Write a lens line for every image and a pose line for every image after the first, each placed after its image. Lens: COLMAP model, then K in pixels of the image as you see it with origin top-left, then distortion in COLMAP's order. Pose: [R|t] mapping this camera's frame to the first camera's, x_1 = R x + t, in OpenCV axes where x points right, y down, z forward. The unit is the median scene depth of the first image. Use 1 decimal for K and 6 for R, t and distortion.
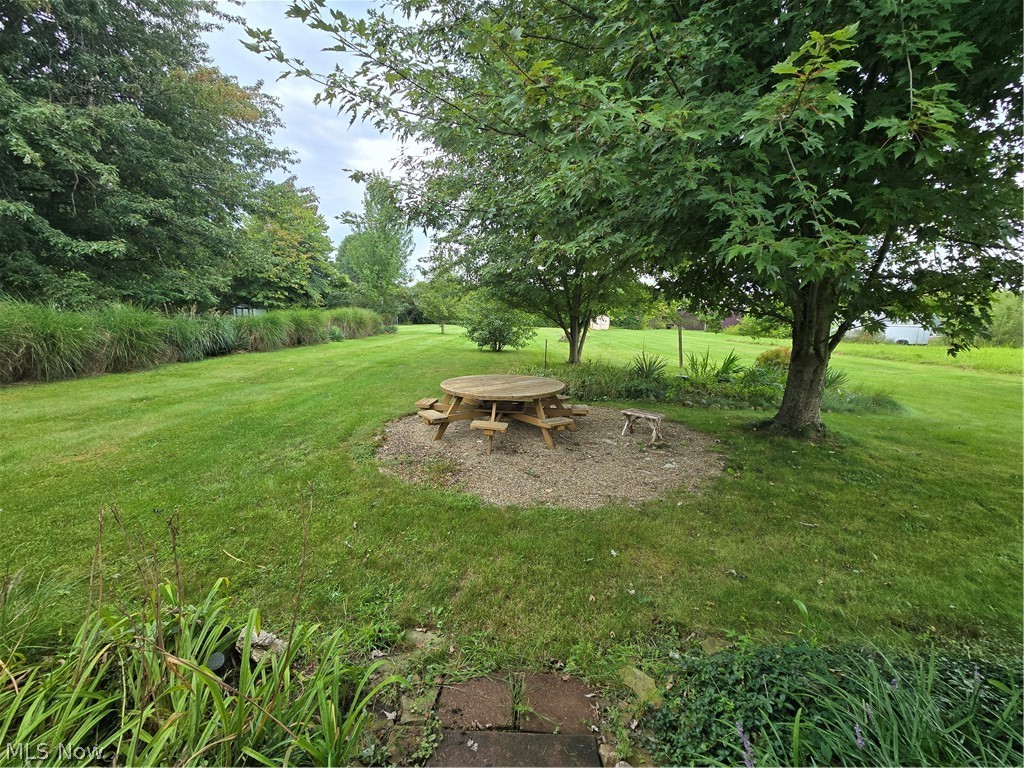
lens RADIAL K [[417.6, 0, 506.3], [0, 417.6, 384.0], [0, 0, 1]] dist [-0.001121, -0.000273]
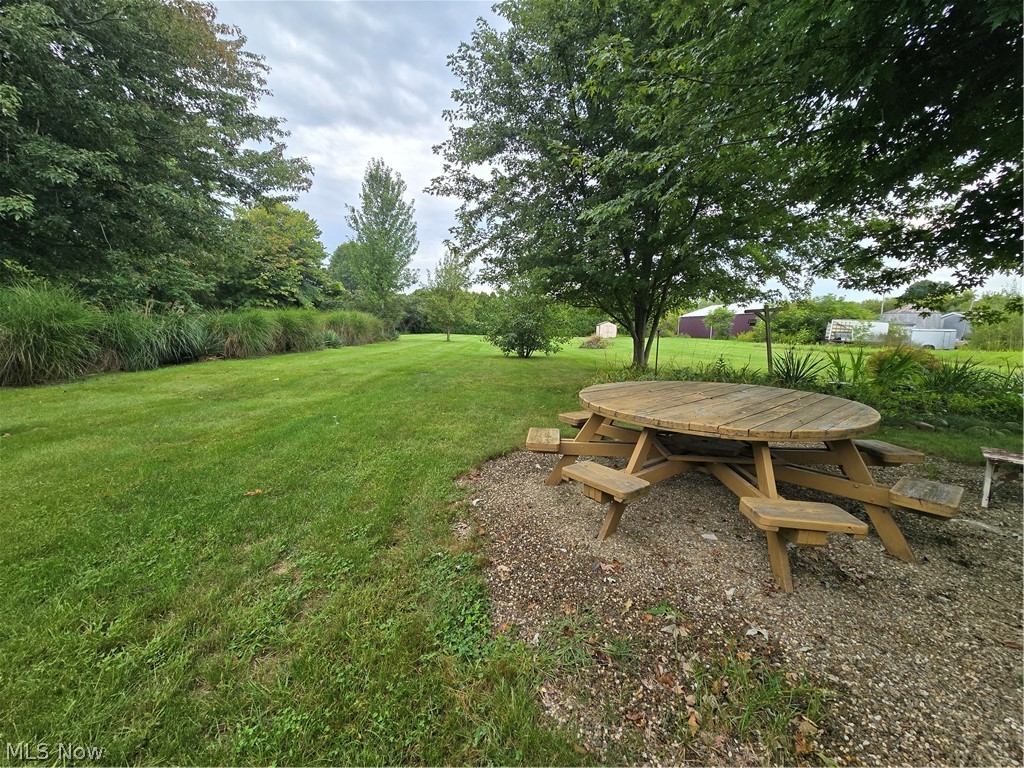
lens RADIAL K [[417.6, 0, 506.3], [0, 417.6, 384.0], [0, 0, 1]] dist [-0.001121, -0.000273]
pose [[0.999790, -0.010427, 0.017663, -0.078962], [0.010905, 0.999572, -0.027154, -0.002306], [-0.017372, 0.027340, 0.999475, 0.166179]]
